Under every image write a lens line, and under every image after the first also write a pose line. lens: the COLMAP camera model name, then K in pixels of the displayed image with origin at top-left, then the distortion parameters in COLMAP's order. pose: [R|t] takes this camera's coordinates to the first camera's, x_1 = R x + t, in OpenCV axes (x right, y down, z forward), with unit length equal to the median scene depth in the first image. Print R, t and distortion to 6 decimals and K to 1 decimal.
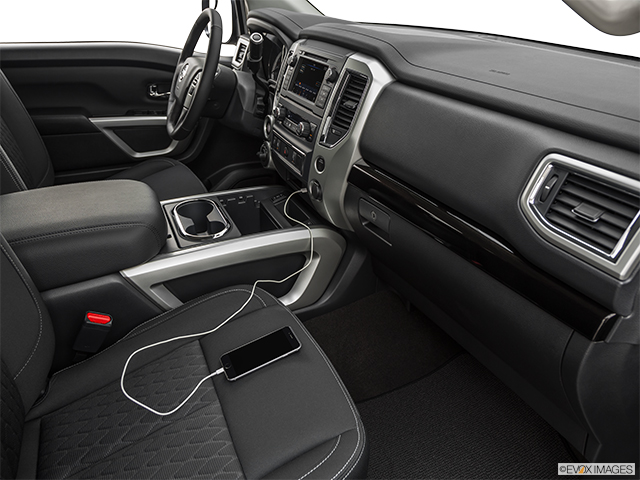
lens RADIAL K [[476.1, 0, 316.4], [0, 476.1, 237.0], [0, 0, 1]] dist [0.011539, -0.016395]
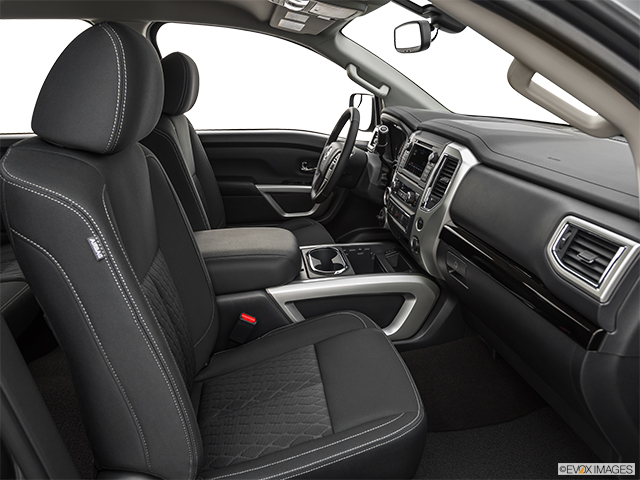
lens RADIAL K [[476.1, 0, 321.1], [0, 476.1, 240.3], [0, 0, 1]] dist [0.011539, -0.016395]
pose [[0.959765, 0.073010, -0.271146, 0.102800], [-0.113301, 0.984204, -0.136037, 0.095349], [0.256930, 0.161285, 0.952877, -0.287690]]
